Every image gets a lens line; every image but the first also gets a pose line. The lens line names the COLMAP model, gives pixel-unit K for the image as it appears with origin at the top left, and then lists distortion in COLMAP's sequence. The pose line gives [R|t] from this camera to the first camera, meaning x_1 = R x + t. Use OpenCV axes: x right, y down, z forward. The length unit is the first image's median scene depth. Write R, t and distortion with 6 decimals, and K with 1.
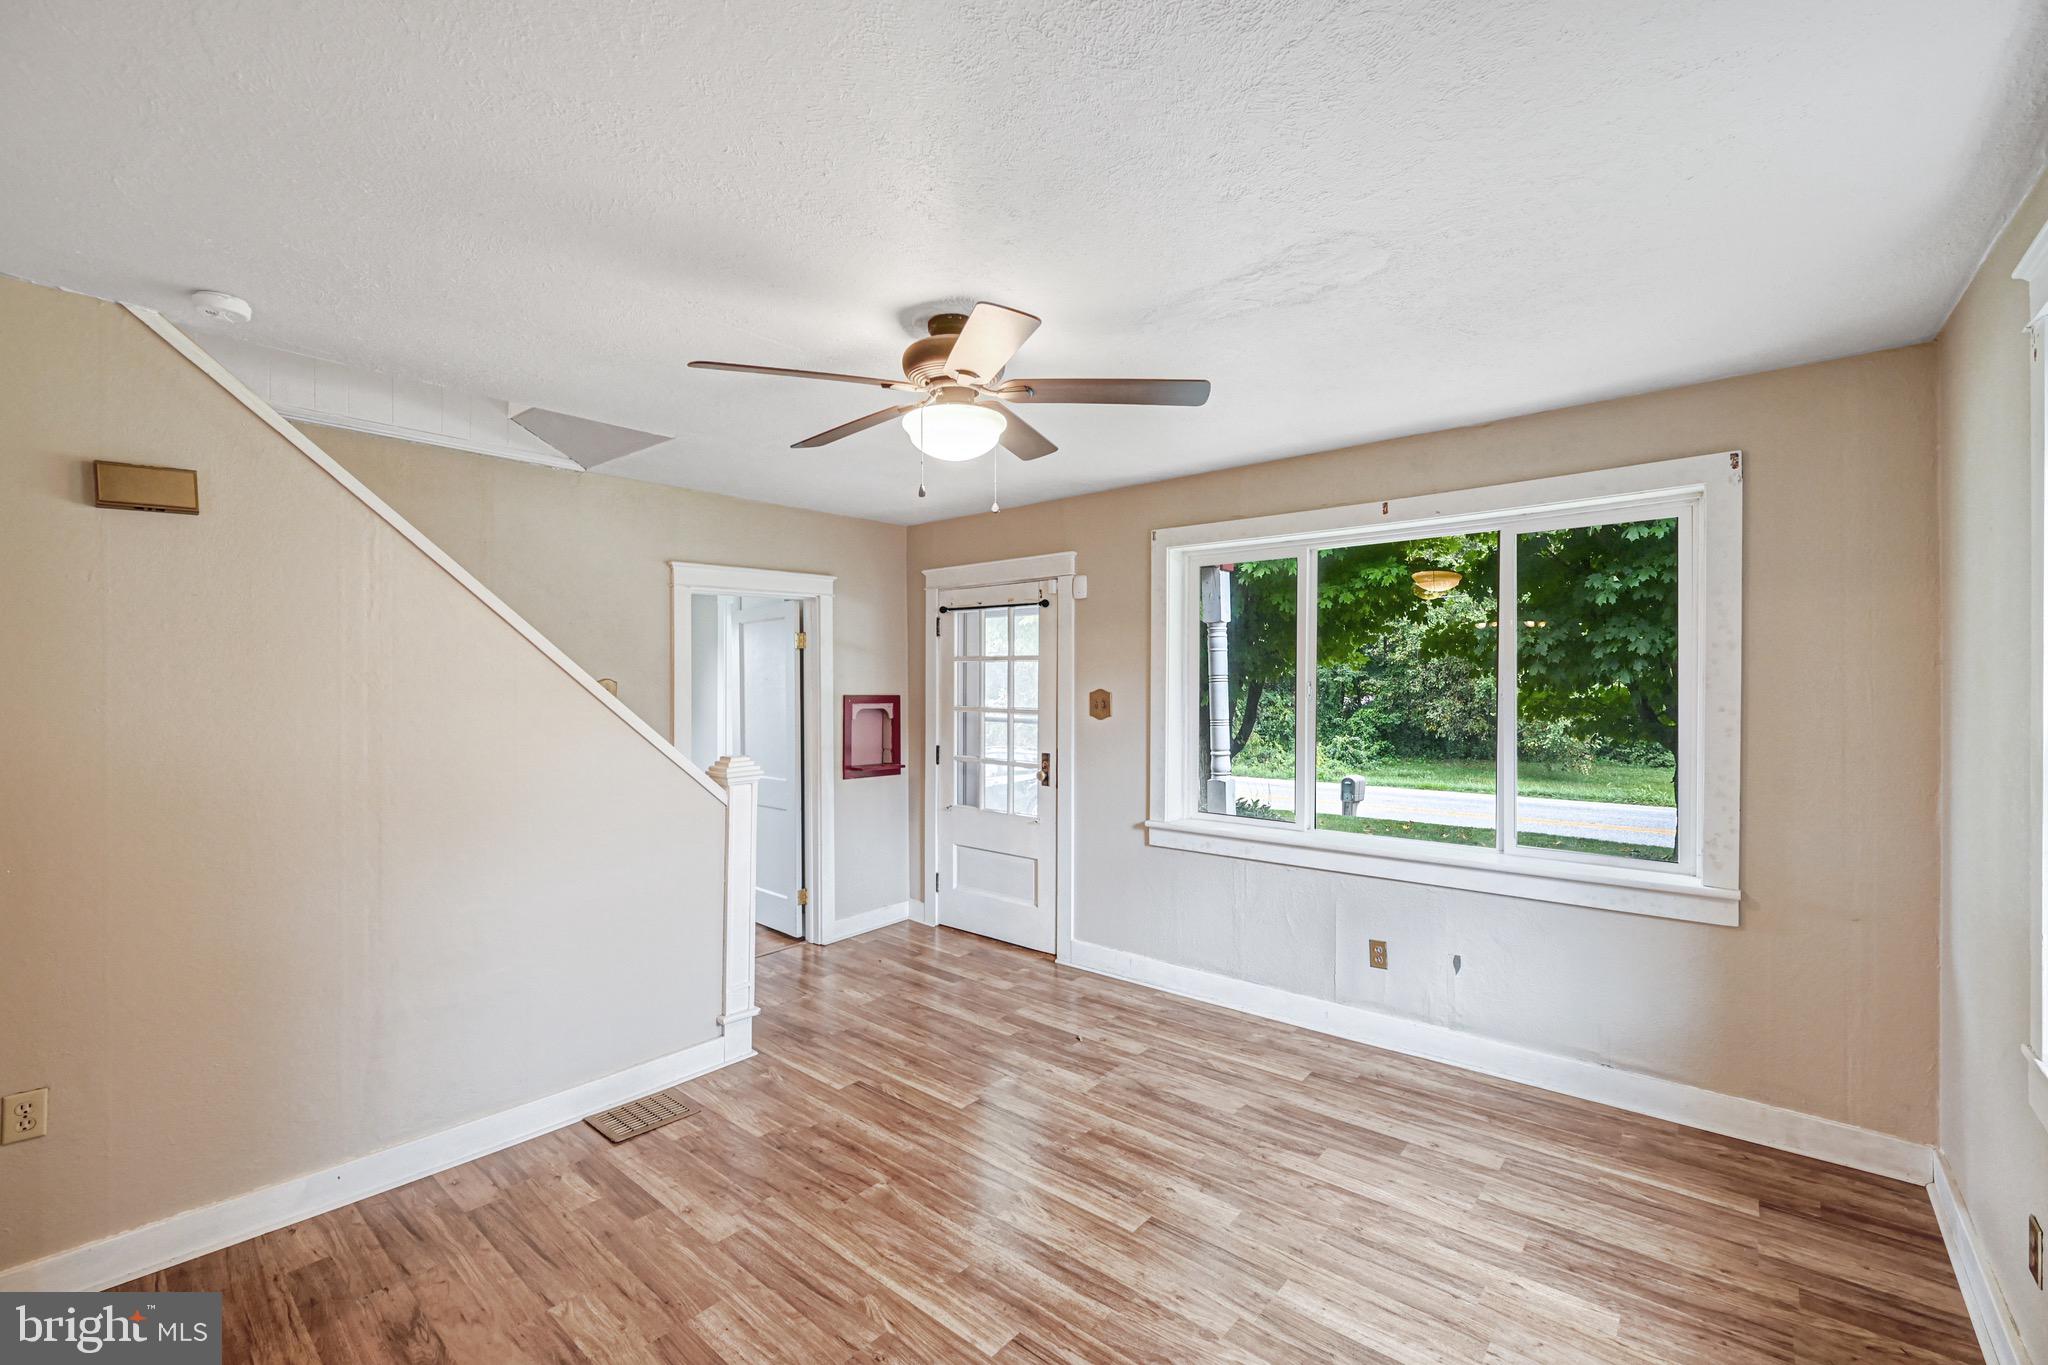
lens RADIAL K [[847.7, 0, 1023.0], [0, 847.7, 693.9], [0, 0, 1]] dist [-0.003500, -0.000109]
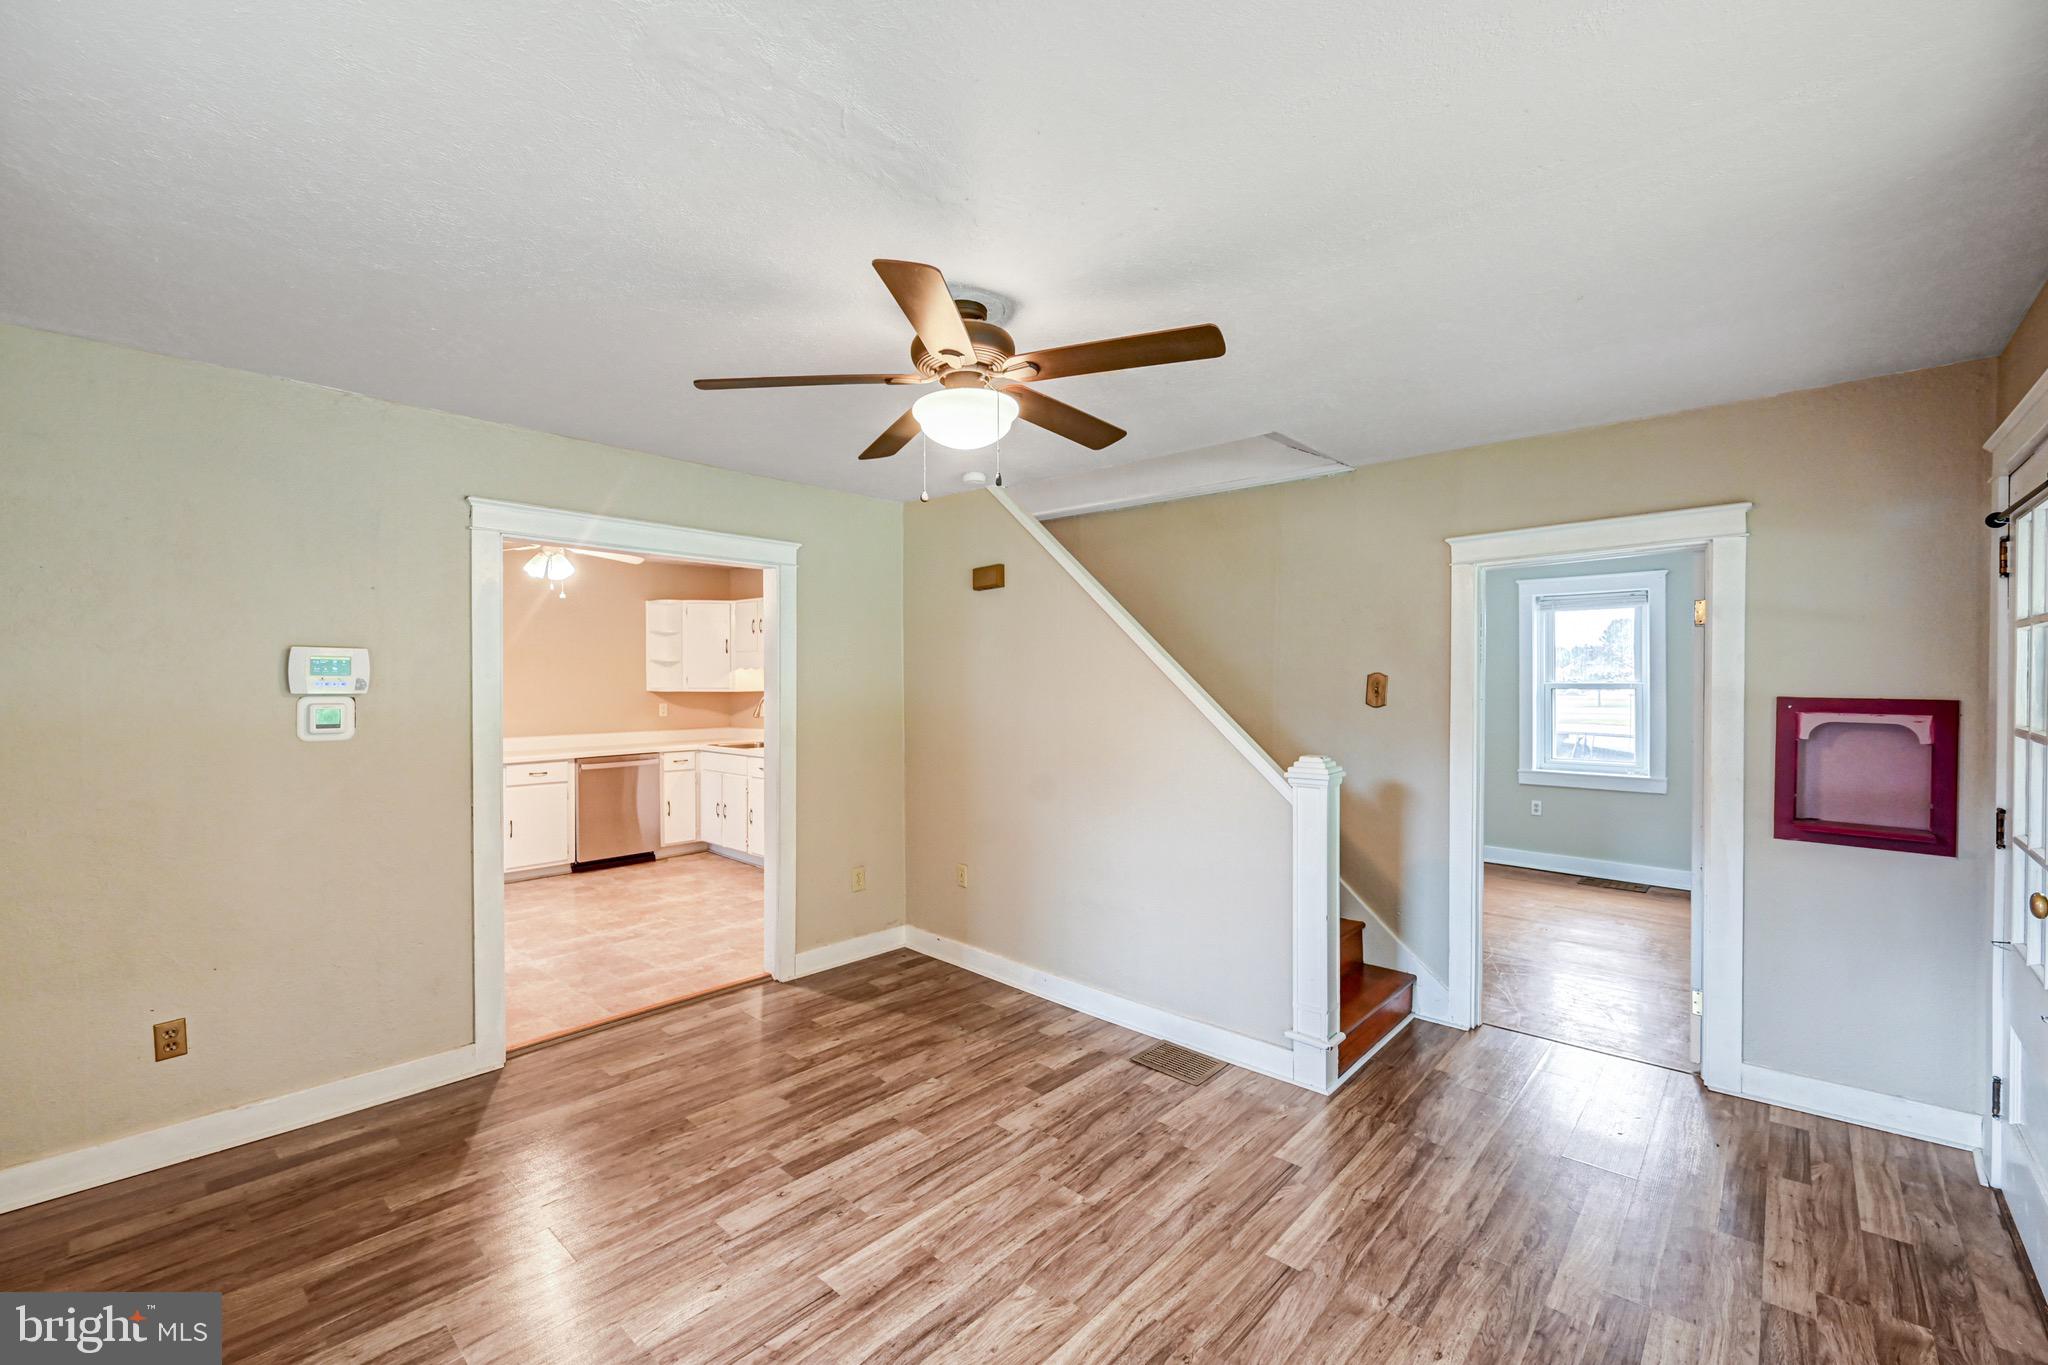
lens RADIAL K [[847.2, 0, 1018.5], [0, 847.2, 683.7], [0, 0, 1]] dist [-0.002618, 0.000156]
pose [[-0.031970, 0.004001, -0.999481, 0.690801], [-0.017032, 0.999845, 0.004548, -0.003452], [0.999344, 0.017169, -0.031897, 0.835615]]
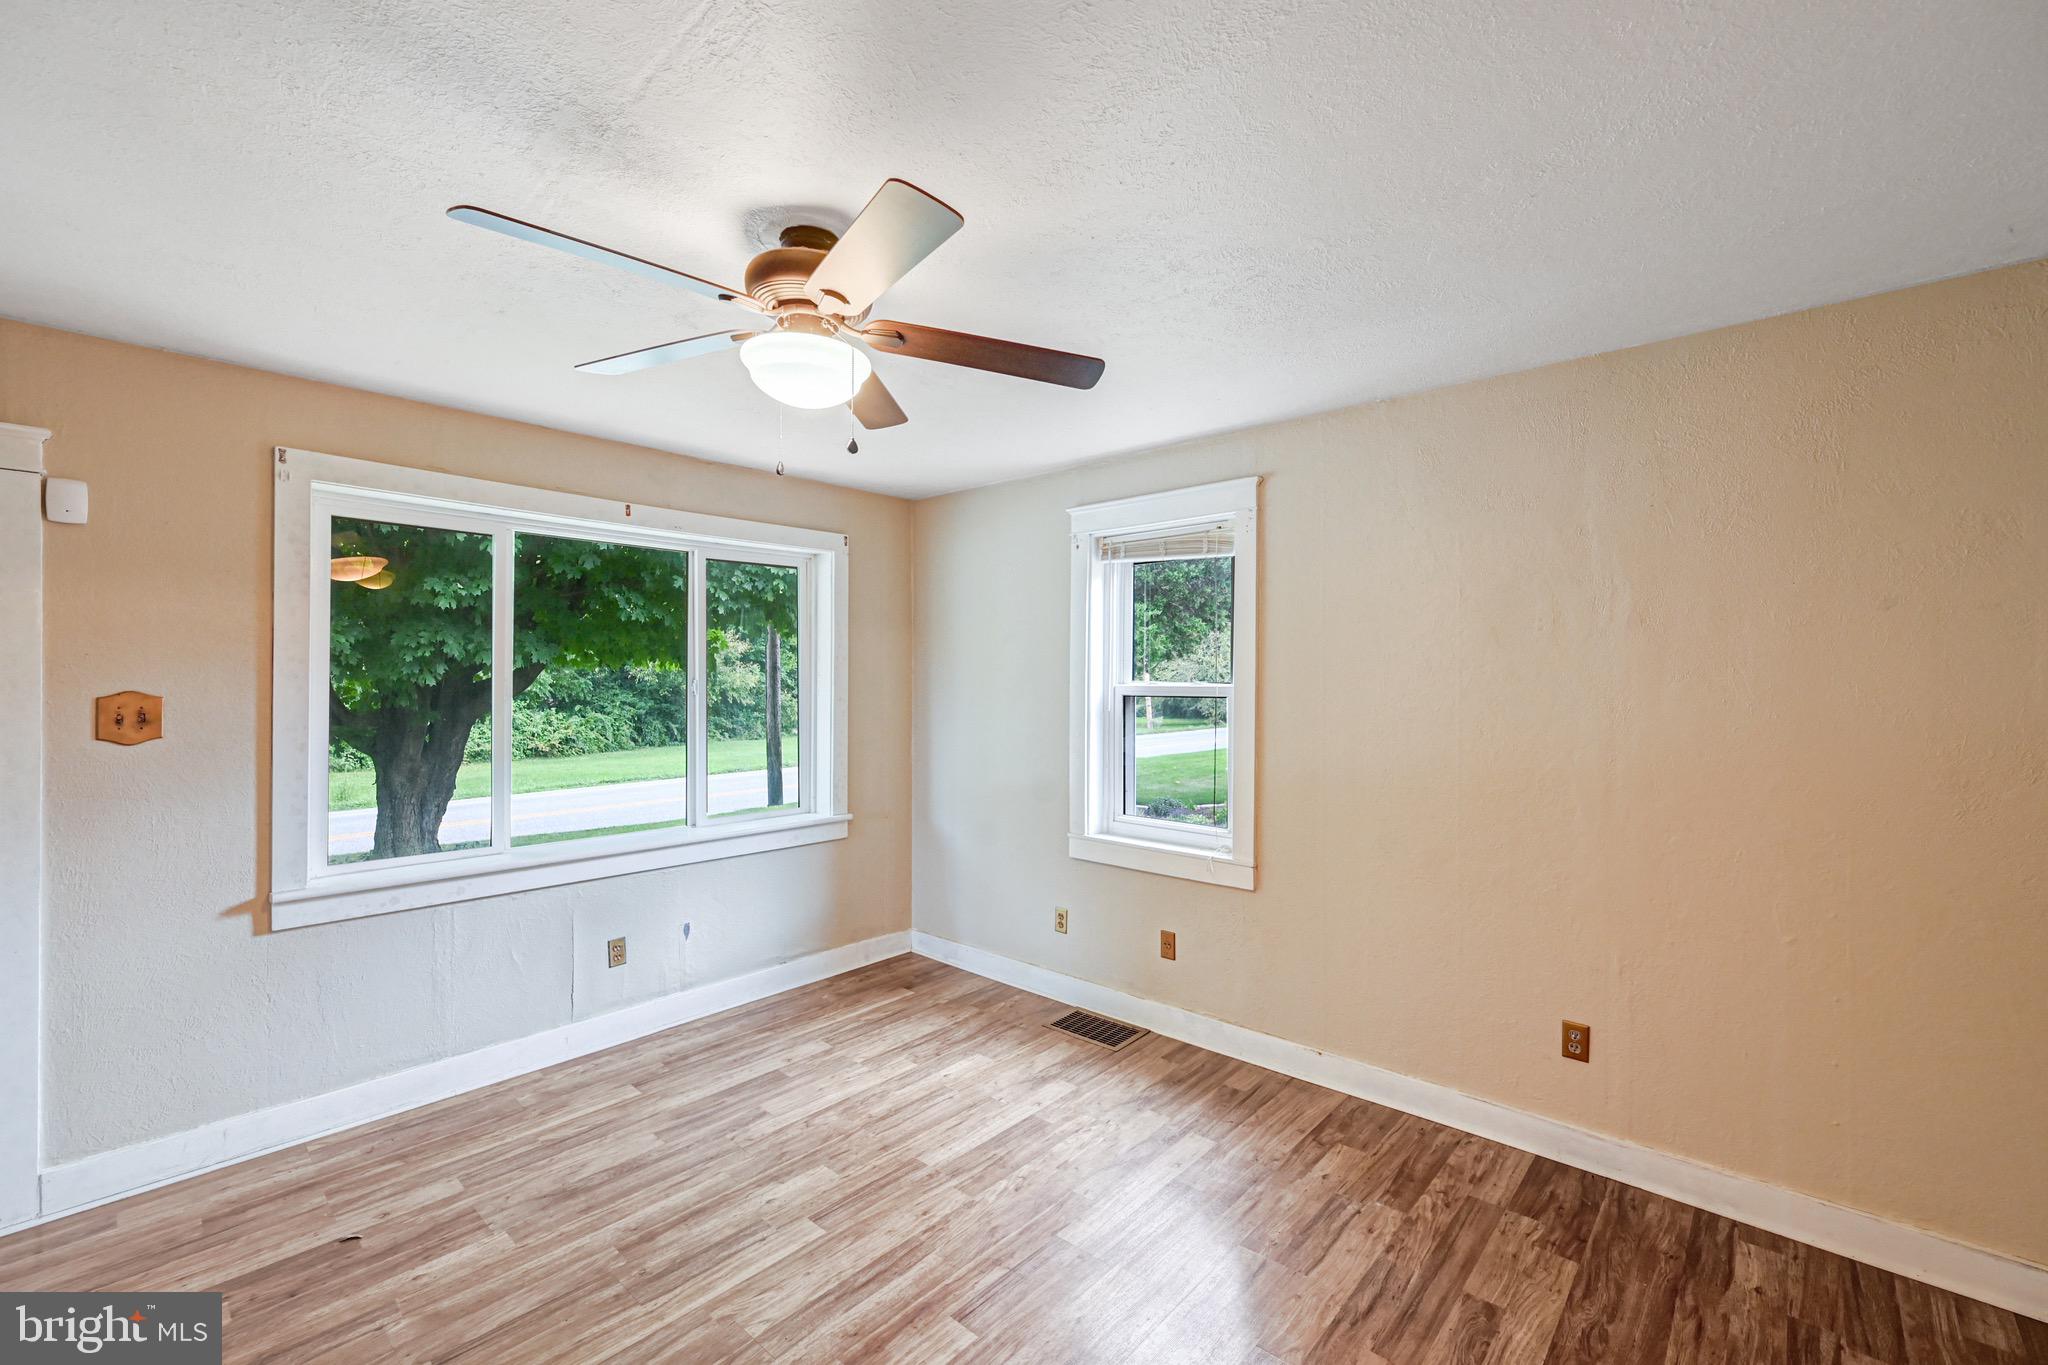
lens RADIAL K [[847.2, 0, 1018.5], [0, 847.2, 683.7], [0, 0, 1]] dist [-0.002618, 0.000156]
pose [[0.039065, 0.003518, 0.999230, -0.683893], [0.016446, 0.999856, -0.004164, 0.002906], [-0.999101, 0.016596, 0.039002, 0.584161]]
